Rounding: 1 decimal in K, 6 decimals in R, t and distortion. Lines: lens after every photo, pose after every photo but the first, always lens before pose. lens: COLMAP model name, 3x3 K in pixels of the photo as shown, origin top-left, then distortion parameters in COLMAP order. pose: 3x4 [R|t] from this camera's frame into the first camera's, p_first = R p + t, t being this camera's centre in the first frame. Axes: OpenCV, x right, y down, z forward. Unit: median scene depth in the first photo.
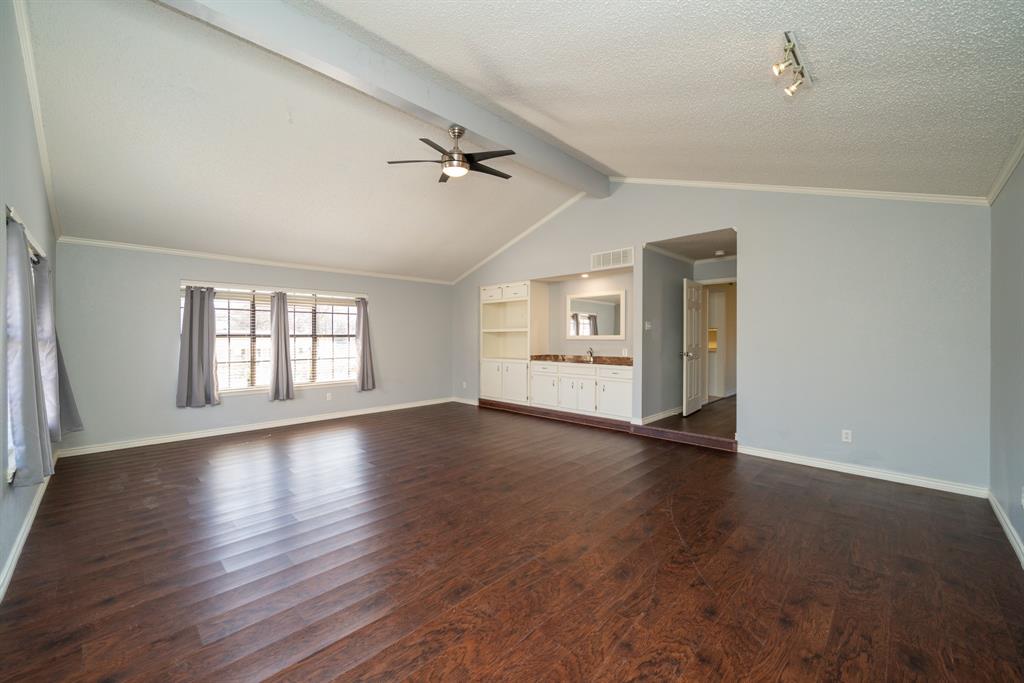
lens RADIAL K [[399.6, 0, 466.7], [0, 399.6, 341.8], [0, 0, 1]] dist [-0.002004, -0.000198]
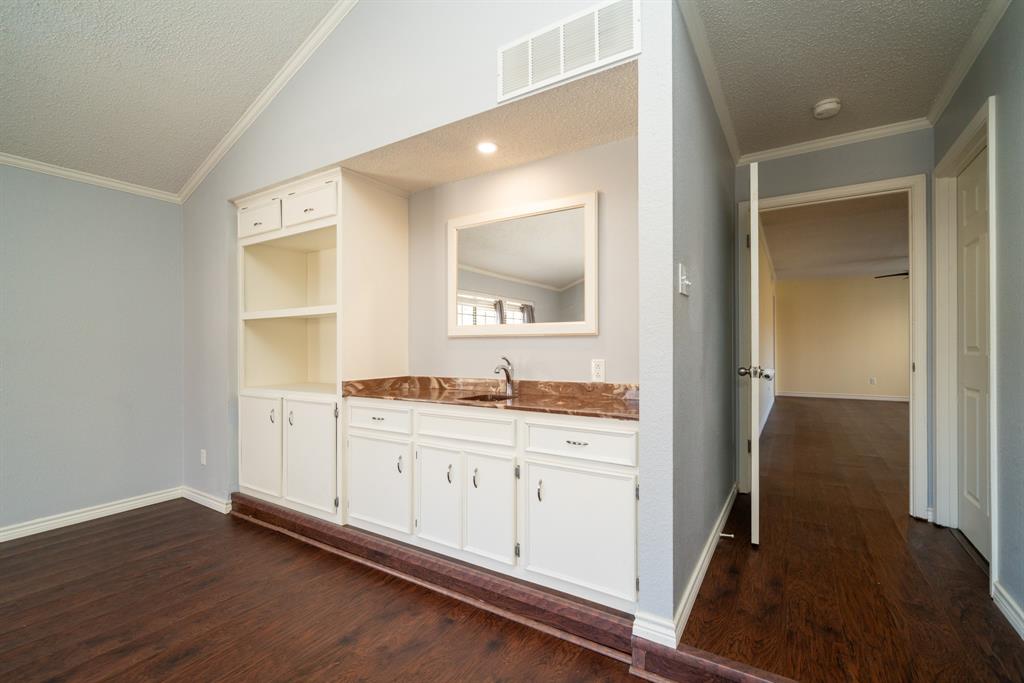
lens RADIAL K [[443.2, 0, 515.2], [0, 443.2, 345.0], [0, 0, 1]] dist [-0.002133, -0.000058]
pose [[0.966878, 0.000540, 0.255237, 0.205845], [0.003916, 0.999849, -0.016952, 0.009413], [-0.255208, 0.017390, 0.966730, 0.583238]]
